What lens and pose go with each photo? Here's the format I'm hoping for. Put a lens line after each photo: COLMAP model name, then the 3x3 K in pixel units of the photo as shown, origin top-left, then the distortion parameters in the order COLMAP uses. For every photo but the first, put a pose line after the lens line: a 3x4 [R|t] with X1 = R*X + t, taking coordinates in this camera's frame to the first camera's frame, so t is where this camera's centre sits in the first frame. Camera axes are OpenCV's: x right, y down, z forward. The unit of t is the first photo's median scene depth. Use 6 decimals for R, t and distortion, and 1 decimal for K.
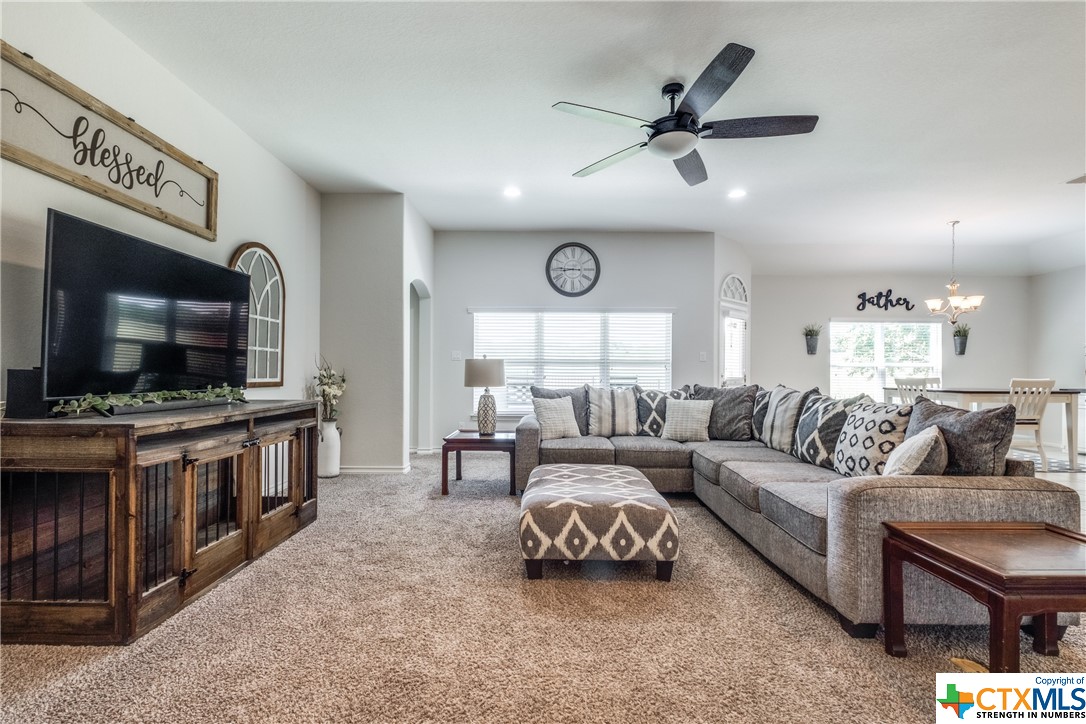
lens RADIAL K [[485.5, 0, 540.5], [0, 485.5, 375.0], [0, 0, 1]] dist [0.004598, -0.005490]
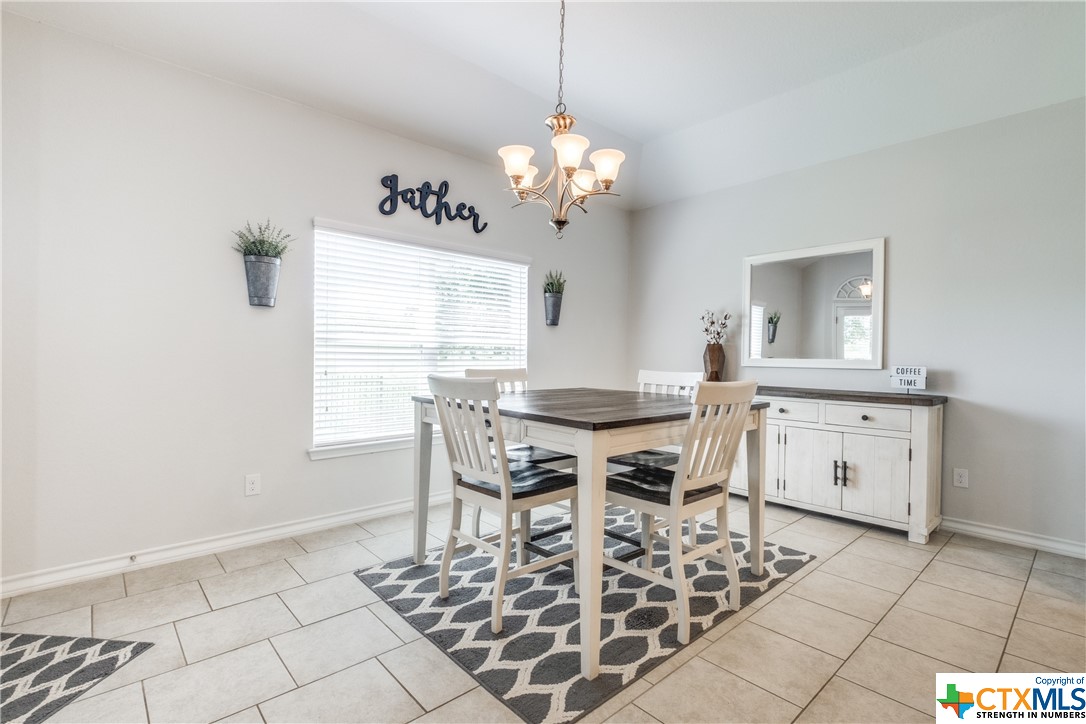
lens RADIAL K [[494.9, 0, 546.2], [0, 494.9, 361.8], [0, 0, 1]] dist [-0.001368, -0.000223]
pose [[0.735687, -0.004080, 0.677310, 0.736910], [-0.003858, 0.999940, 0.010213, -0.008280], [-0.677311, -0.010127, 0.735627, 0.914803]]
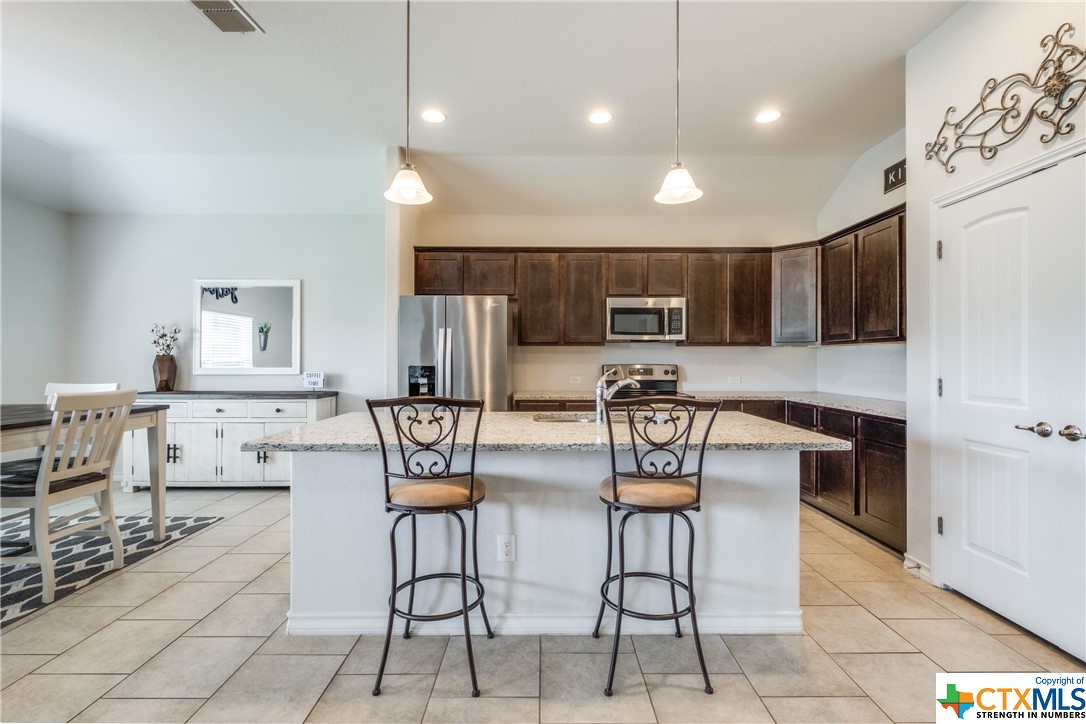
lens RADIAL K [[494.9, 0, 543.8], [0, 494.9, 357.2], [0, 0, 1]] dist [-0.001368, -0.000223]
pose [[-0.009150, 0.001400, 0.999957, 0.579972], [0.004713, 0.999988, -0.001357, -0.023065], [-0.999947, 0.004700, -0.009156, 0.625792]]
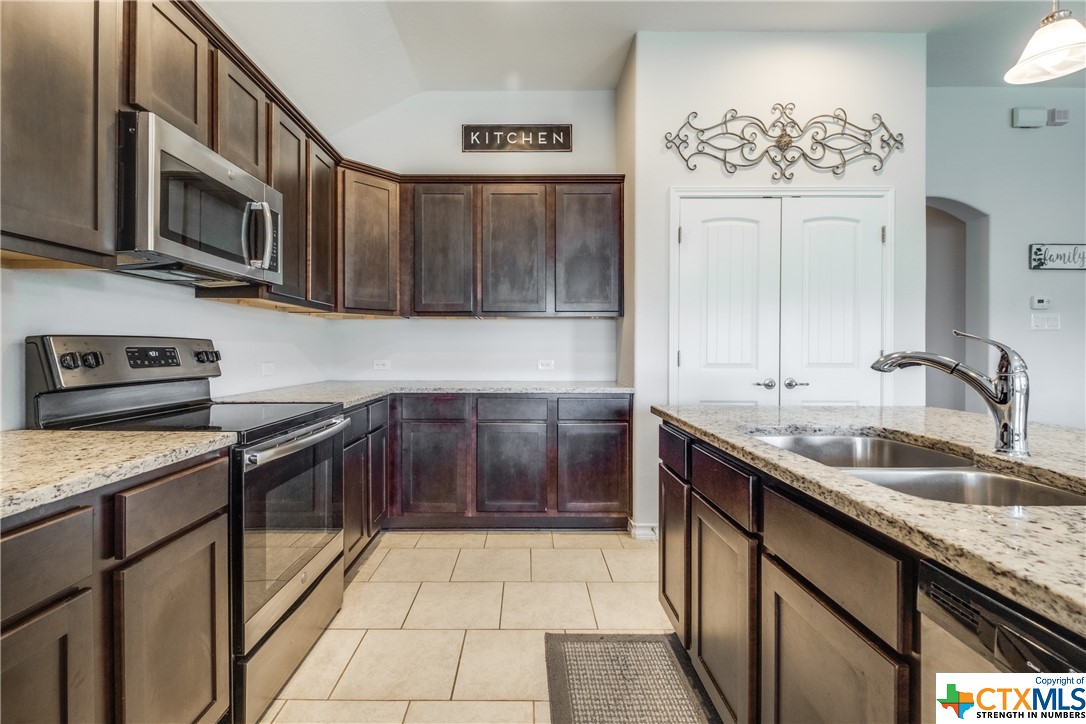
lens RADIAL K [[479.5, 0, 527.2], [0, 479.5, 354.5], [0, 0, 1]] dist [0.001901, -0.002632]
pose [[-0.999988, -0.004334, -0.002216, 1.309647], [-0.004368, 0.999870, 0.015525, -0.001930], [0.002148, 0.015534, -0.999877, 0.773151]]
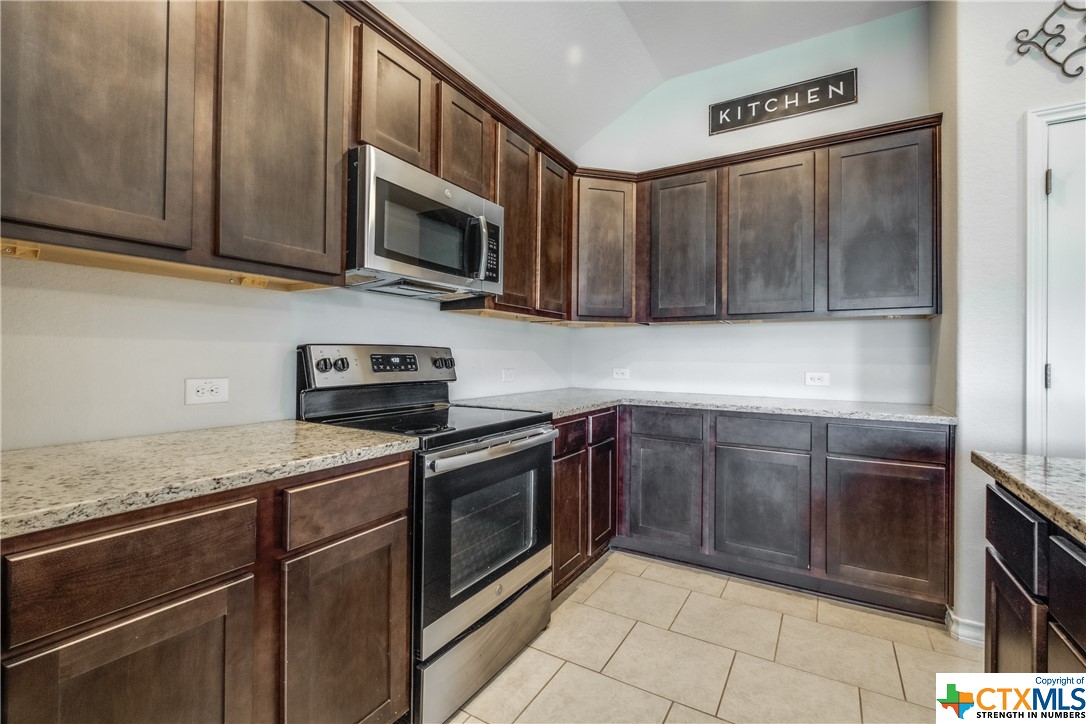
lens RADIAL K [[479.5, 0, 541.8], [0, 479.5, 353.9], [0, 0, 1]] dist [0.001901, -0.002632]
pose [[-0.862403, -0.007578, 0.506166, 1.273341], [-0.008777, 0.999961, 0.000016, -0.002292], [-0.506147, -0.004429, -0.862436, 0.707978]]
